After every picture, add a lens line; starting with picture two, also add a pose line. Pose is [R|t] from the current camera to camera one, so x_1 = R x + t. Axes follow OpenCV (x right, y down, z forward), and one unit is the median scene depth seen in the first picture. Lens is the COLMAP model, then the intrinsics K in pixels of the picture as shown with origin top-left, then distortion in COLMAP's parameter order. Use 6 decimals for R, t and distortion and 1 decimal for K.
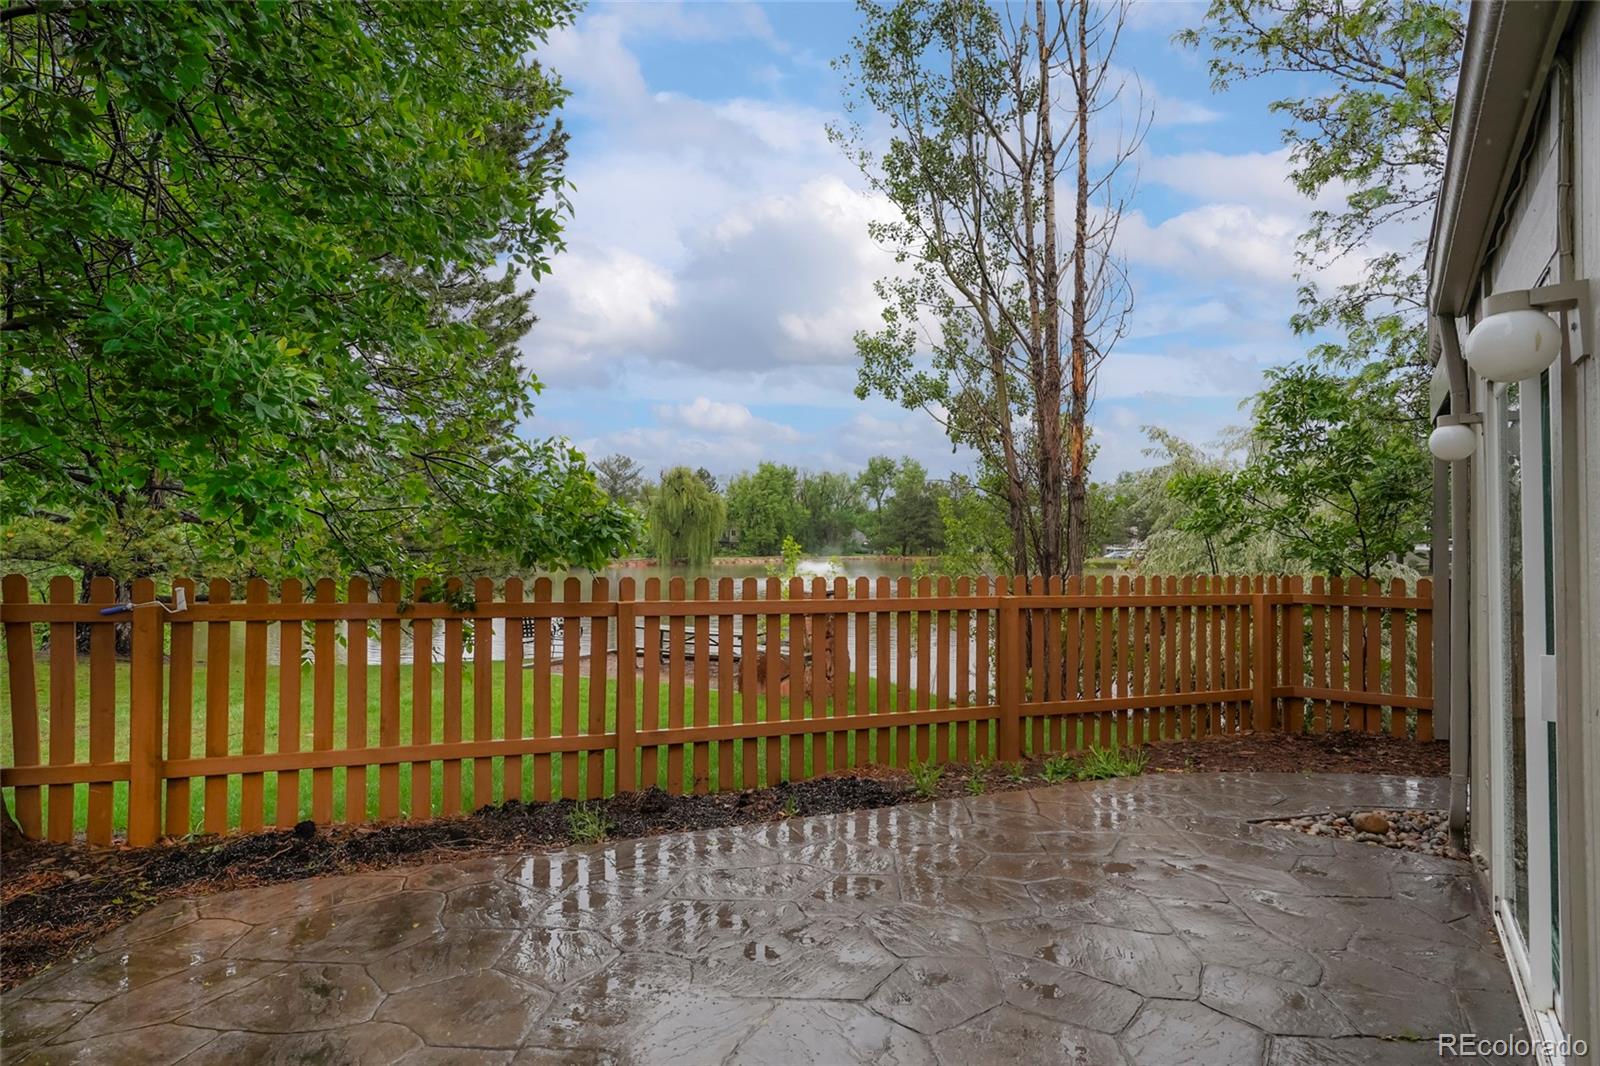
lens RADIAL K [[796.4, 0, 800.0], [0, 796.4, 533.0], [0, 0, 1]] dist [0.037551, -0.027548]
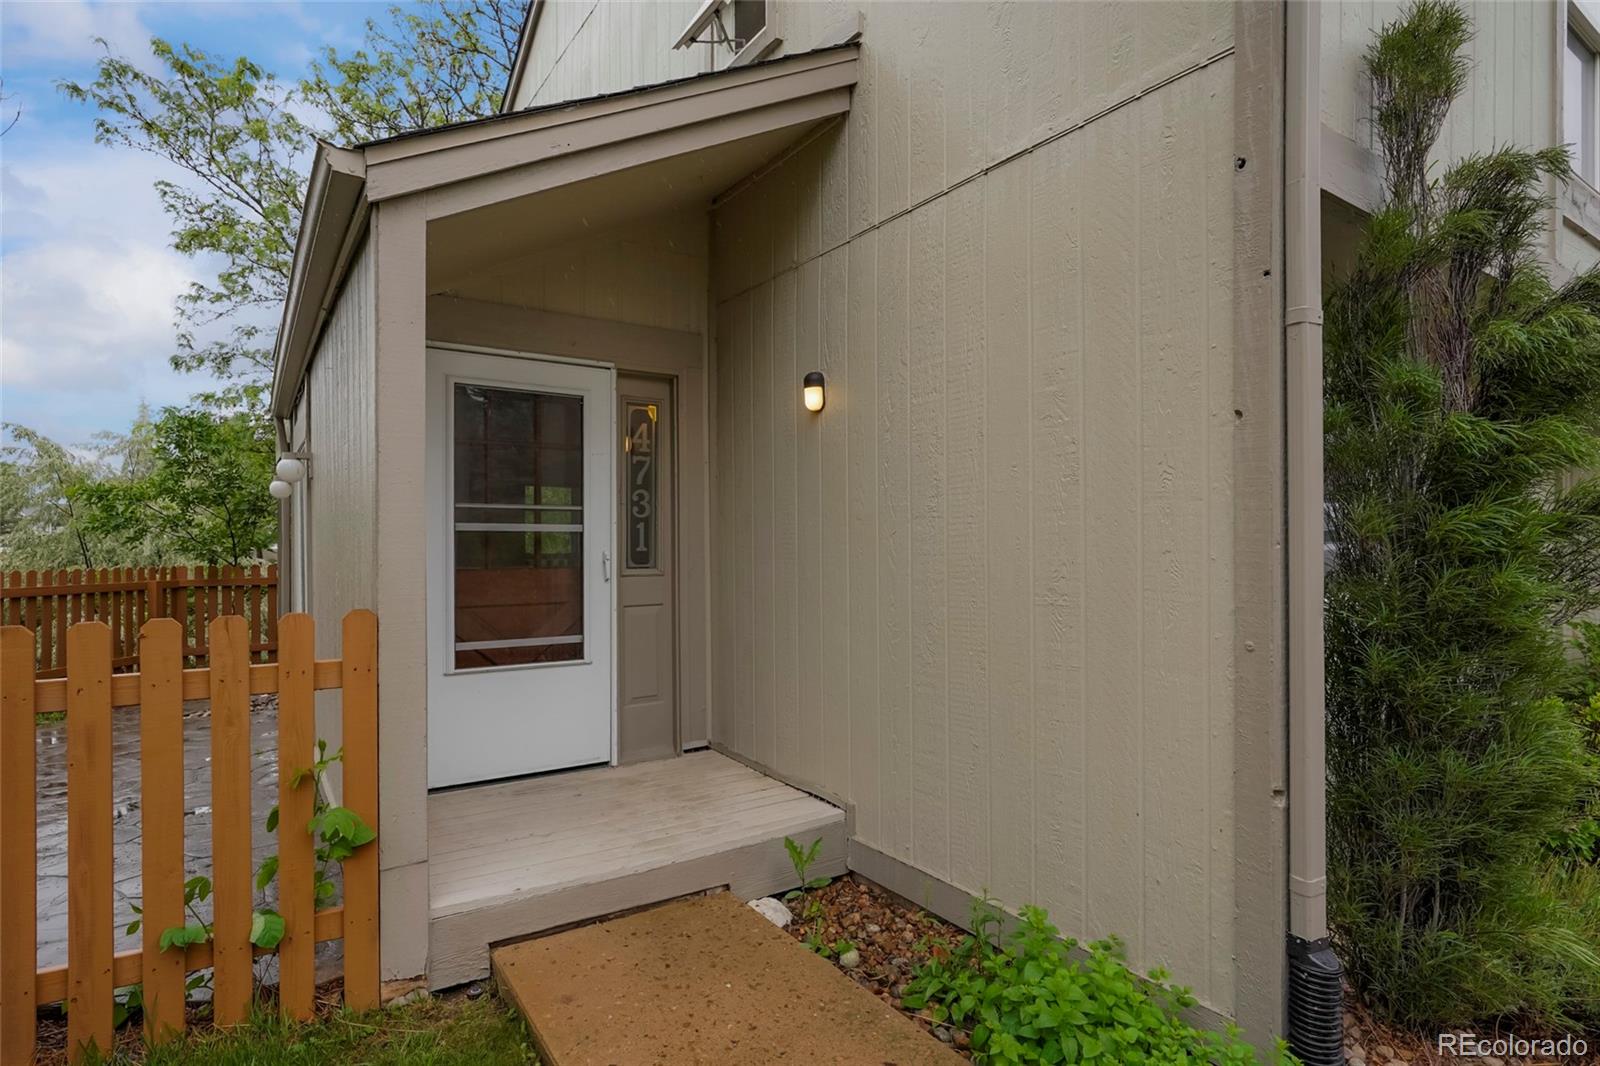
lens RADIAL K [[820.6, 0, 801.6], [0, 820.6, 556.0], [0, 0, 1]] dist [0.002701, 0.000483]
pose [[0.341857, -0.010424, 0.939694, -0.268163], [-0.010304, 0.999837, 0.014840, 0.005158], [-0.939696, -0.014756, 0.341694, -0.367644]]
